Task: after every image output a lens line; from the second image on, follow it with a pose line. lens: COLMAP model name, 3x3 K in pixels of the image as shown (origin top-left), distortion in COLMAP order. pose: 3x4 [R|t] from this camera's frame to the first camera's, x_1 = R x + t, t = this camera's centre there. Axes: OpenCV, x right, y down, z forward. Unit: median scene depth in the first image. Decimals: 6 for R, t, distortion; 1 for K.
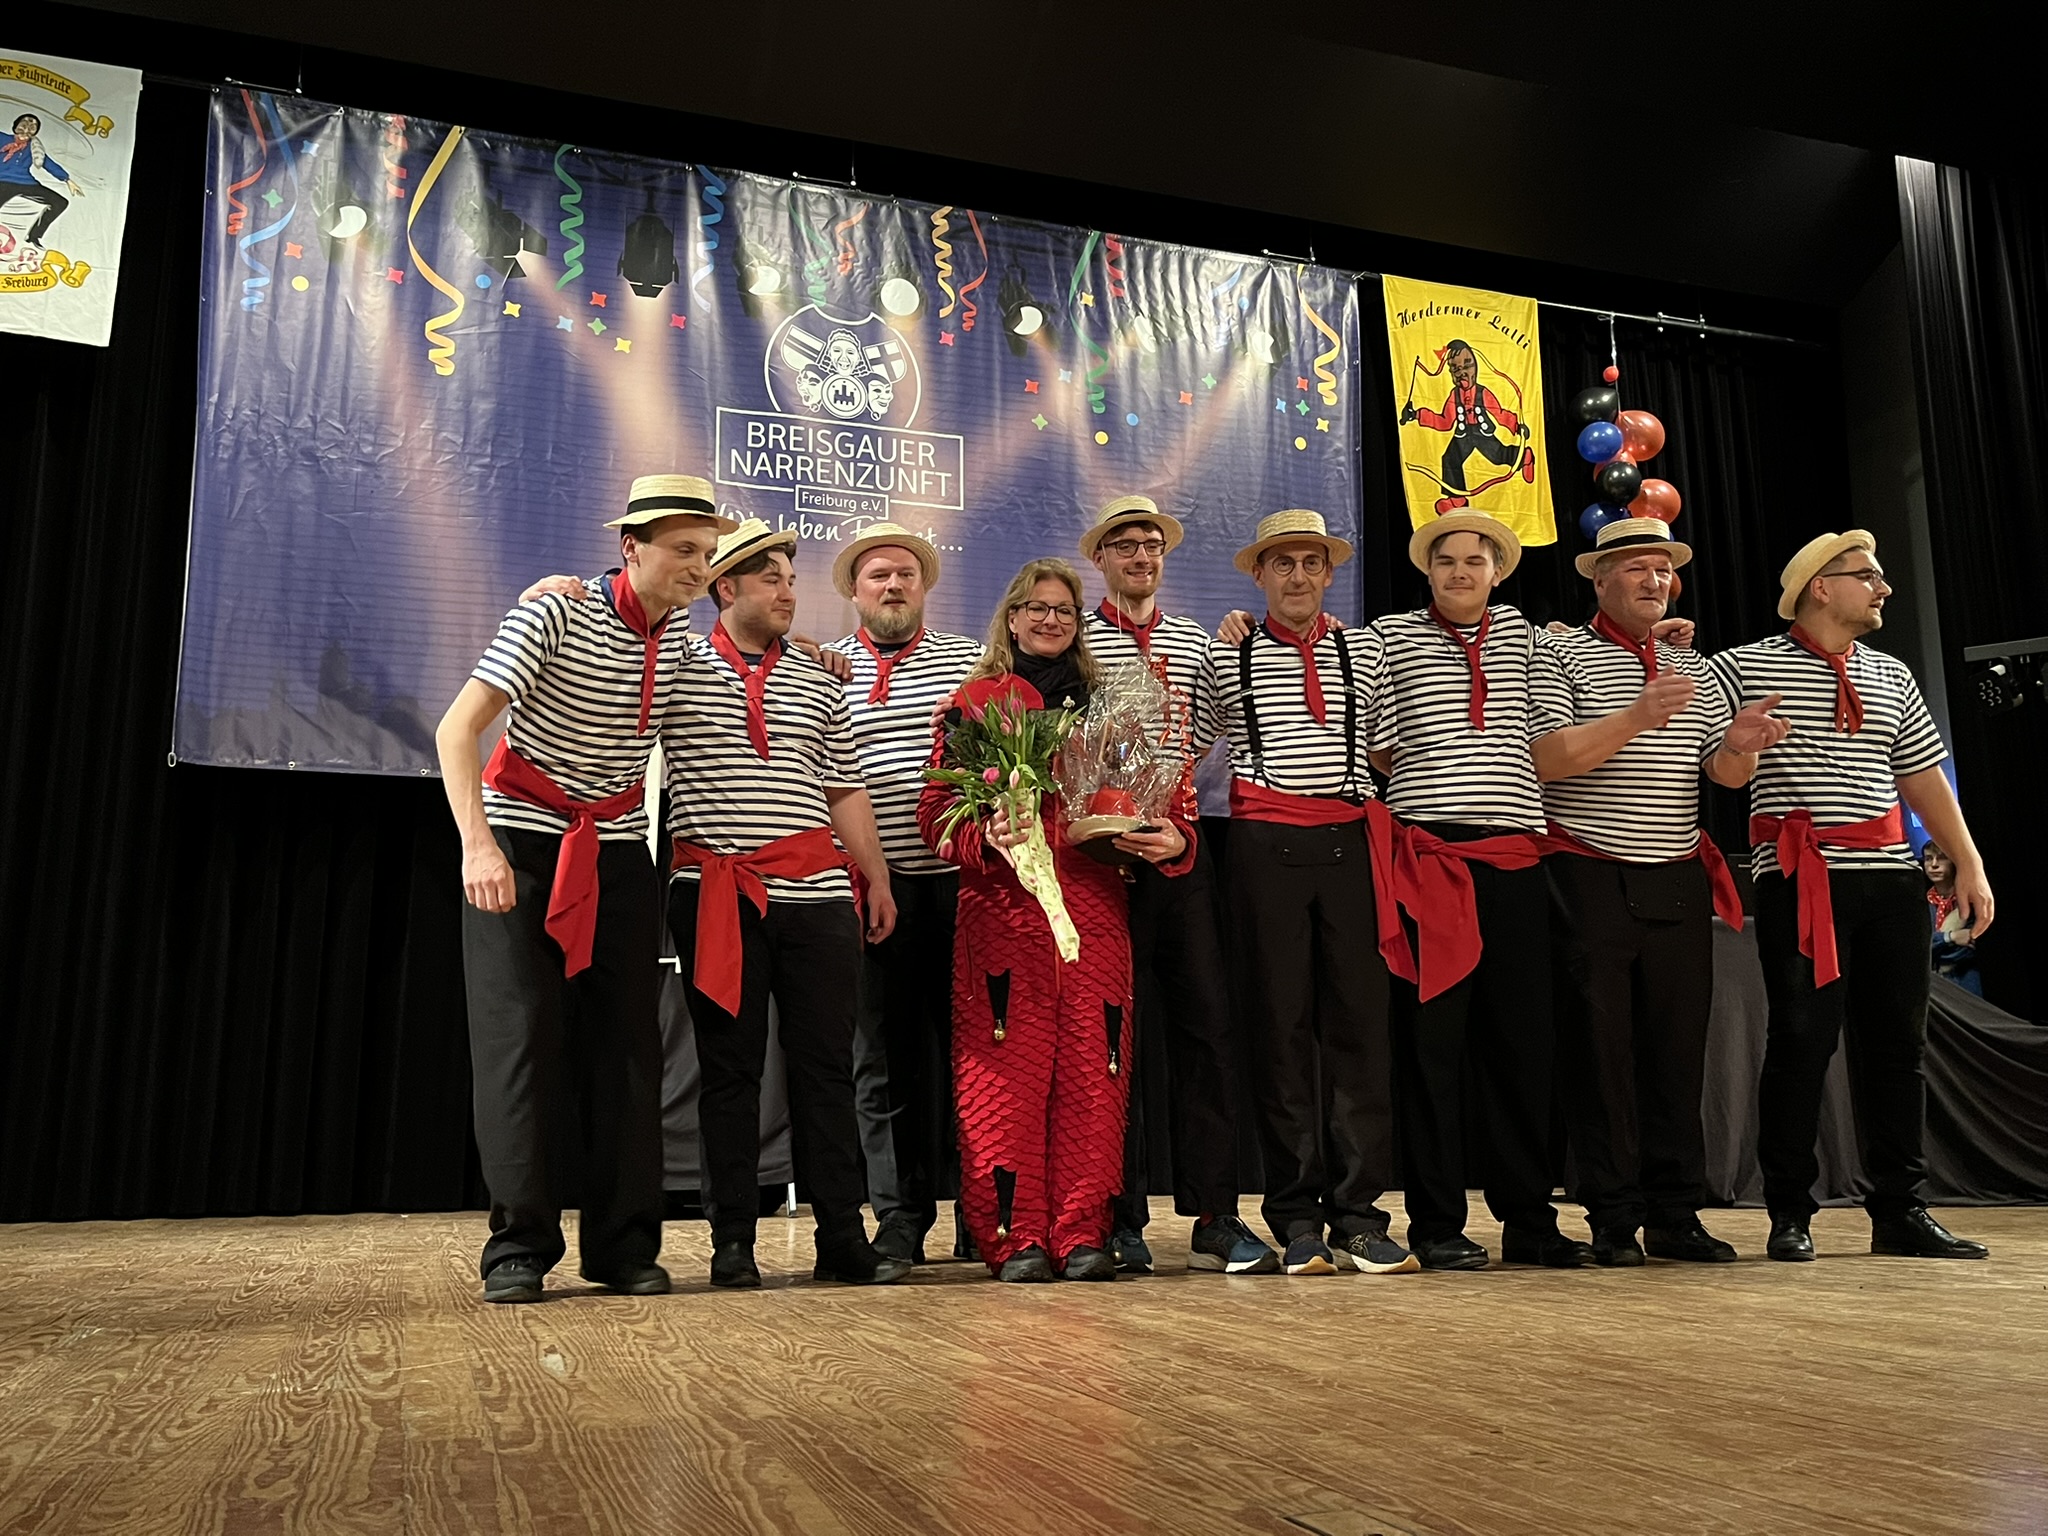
lens RADIAL K [[1759.3, 0, 1024.0], [0, 1759.3, 768.0], [0, 0, 1]] dist [0.028044, -0.012299]
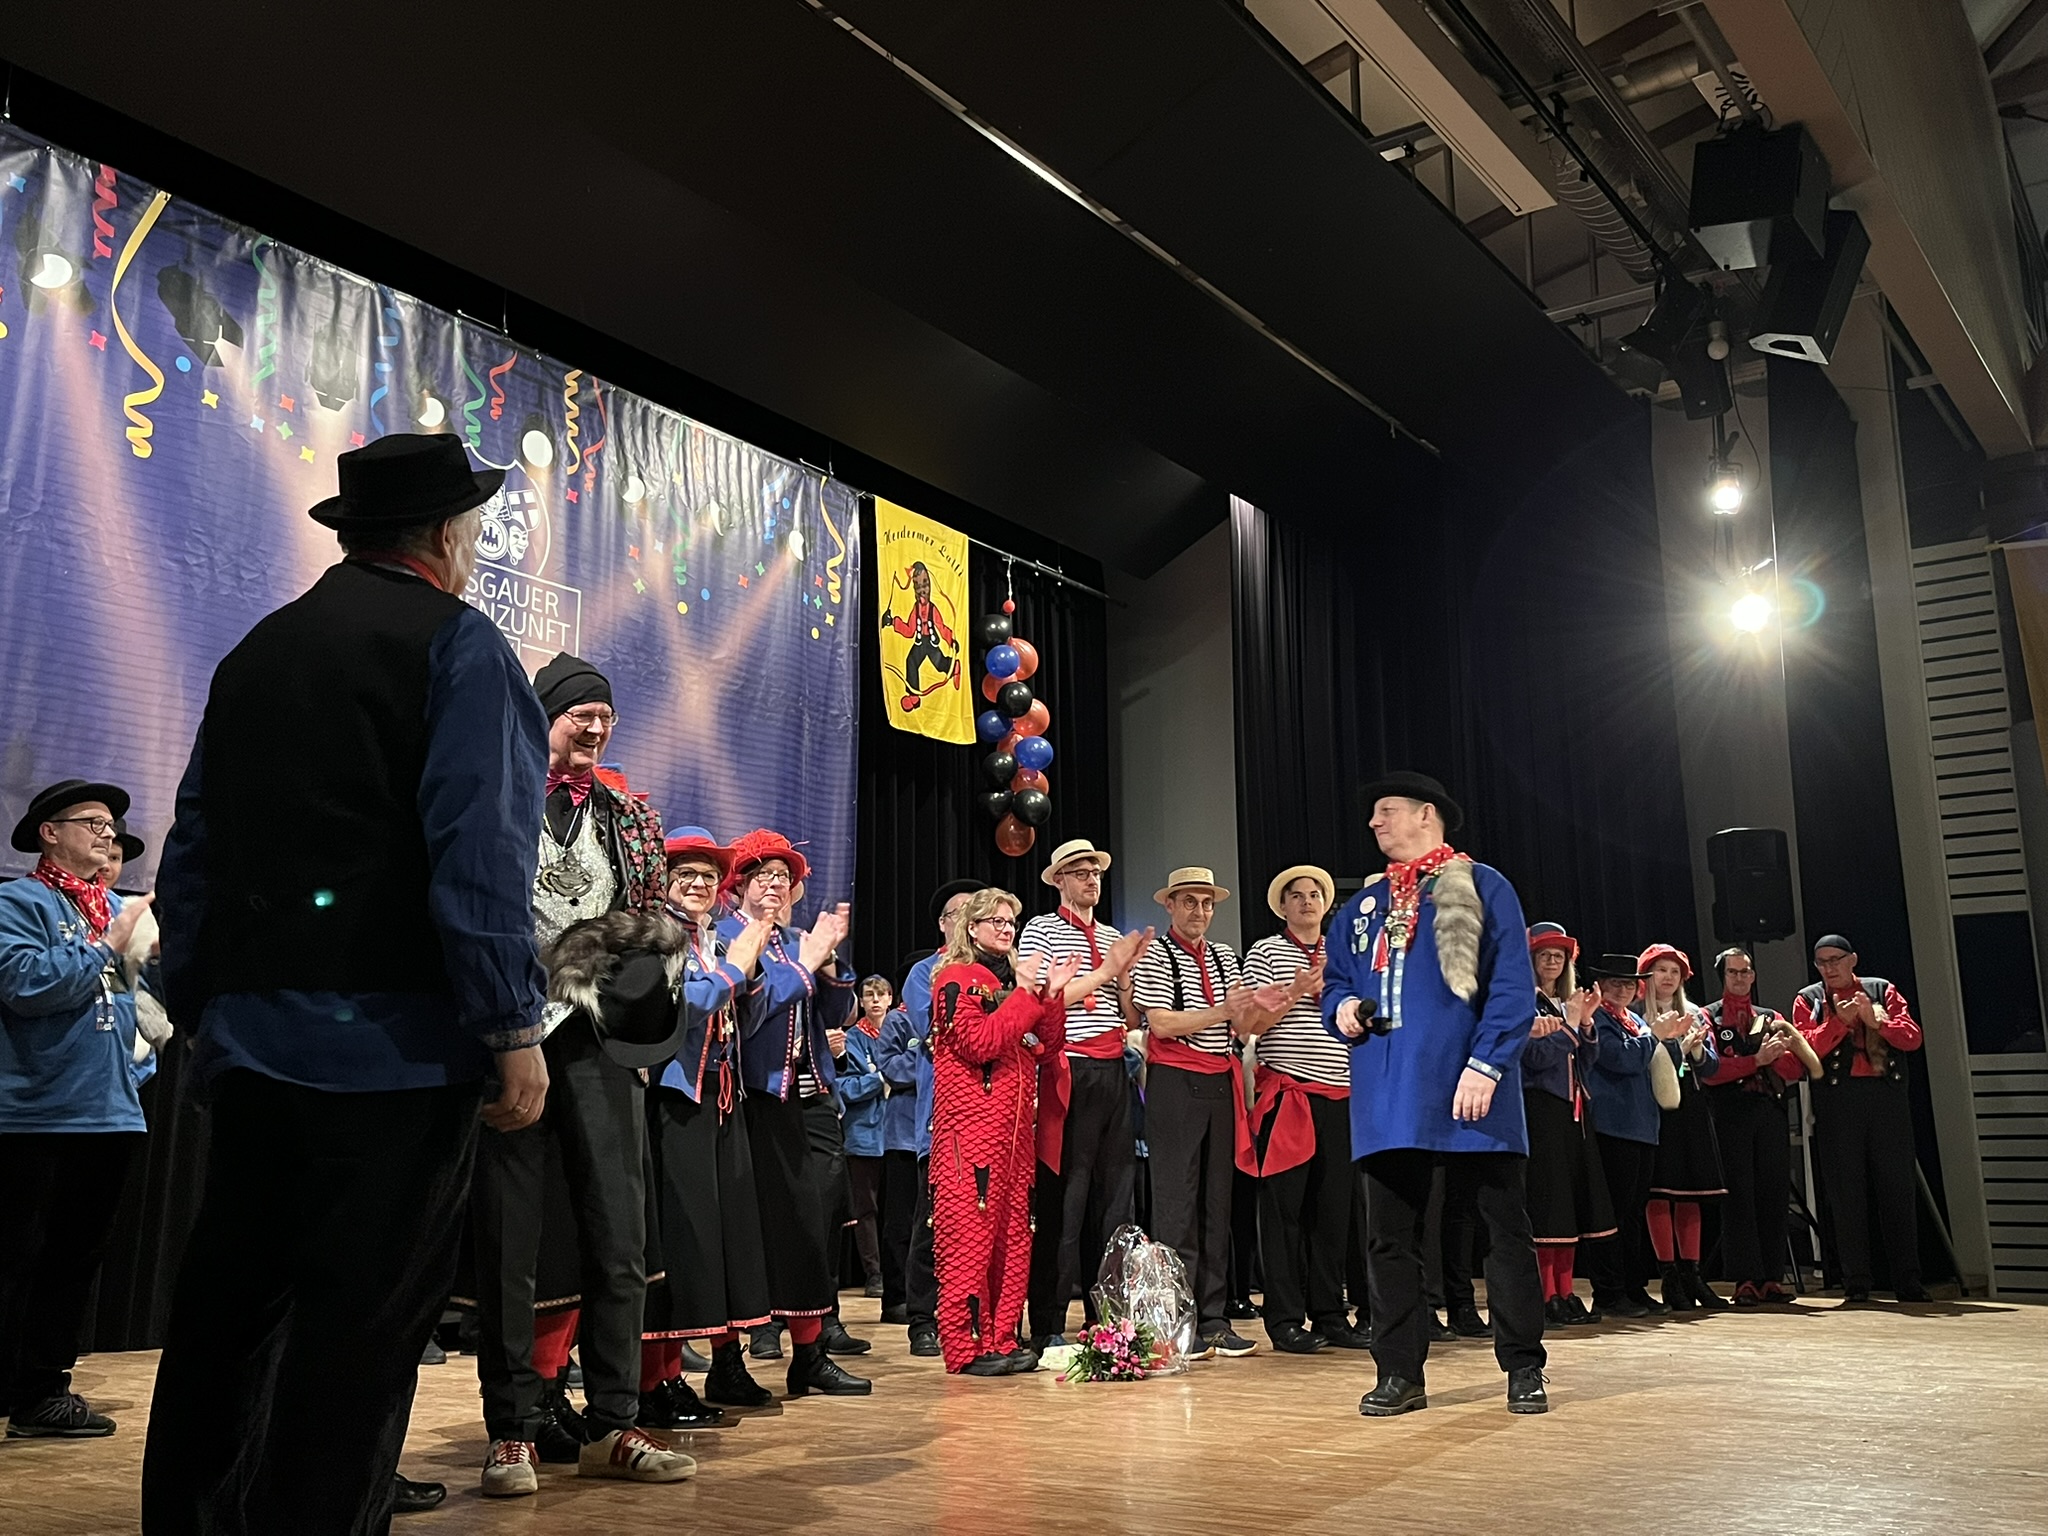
lens RADIAL K [[1929.3, 0, 1034.6], [0, 1929.3, 758.1], [0, 0, 1]] dist [0.031603, 0.000809]
pose [[0.807453, 0.124593, 0.576625, -0.453565], [-0.111500, 0.992057, -0.058223, -0.048057], [-0.579299, -0.017282, 0.814932, -0.109931]]
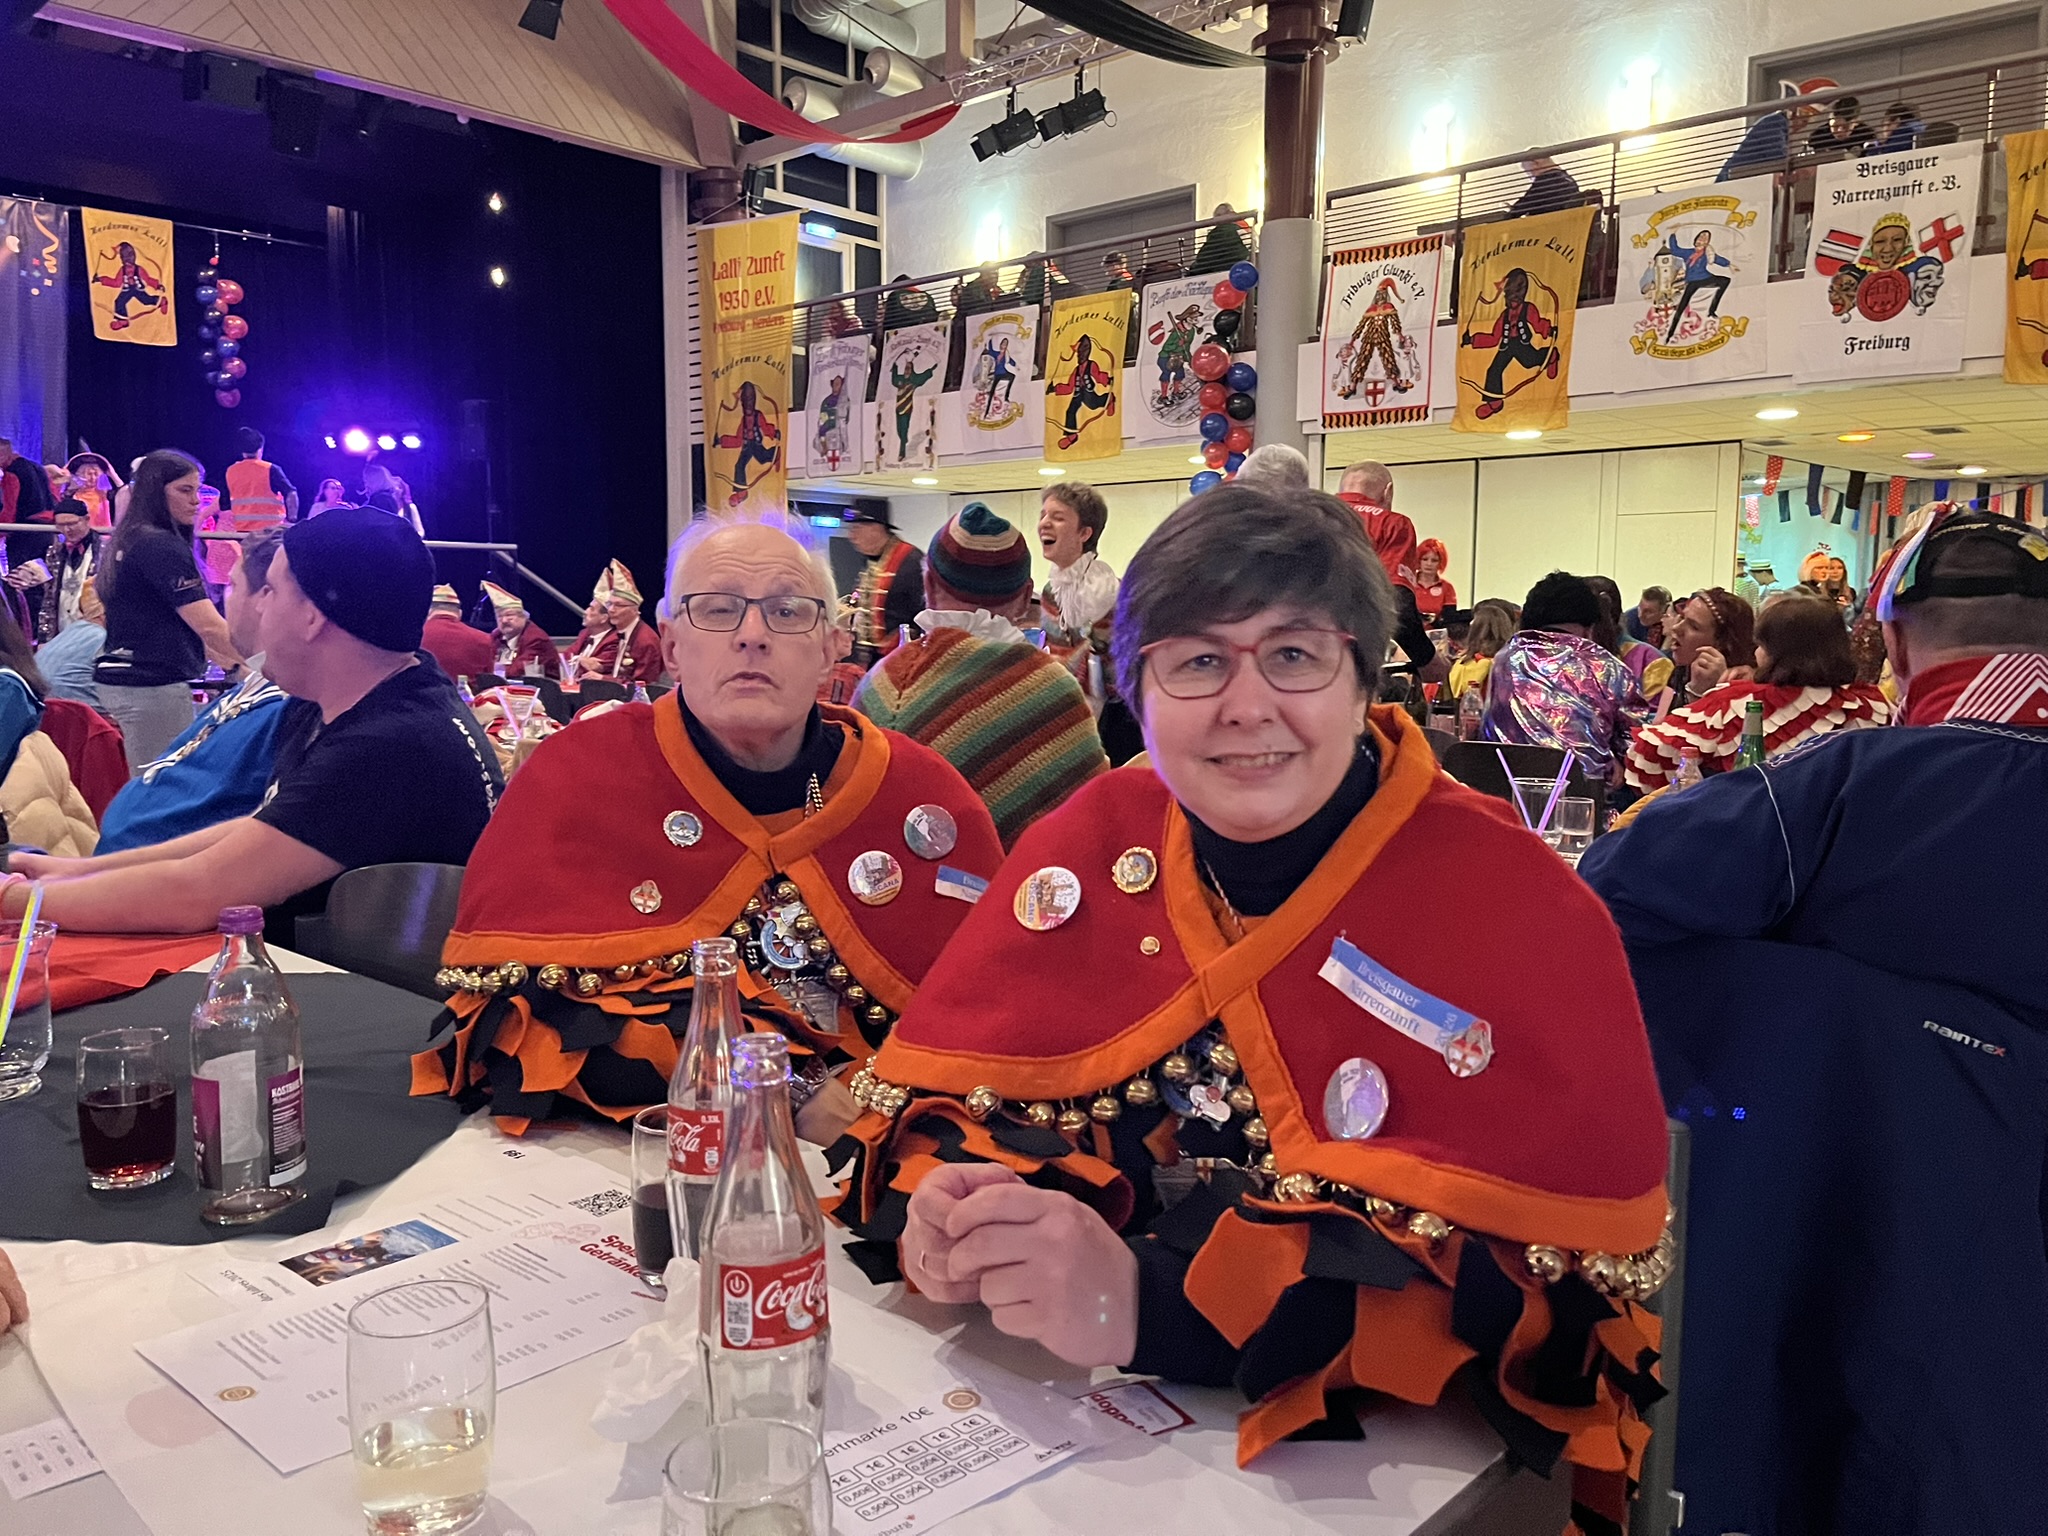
lens RADIAL K [[1530.3, 0, 1084.9], [0, 1530.3, 796.9], [0, 0, 1]] dist [0.025638, -0.072250]
pose [[0.859351, -0.043067, 0.509570, 0.298320], [-0.115942, 0.954092, 0.276165, -0.262414], [-0.498070, -0.296403, 0.814906, -1.368630]]
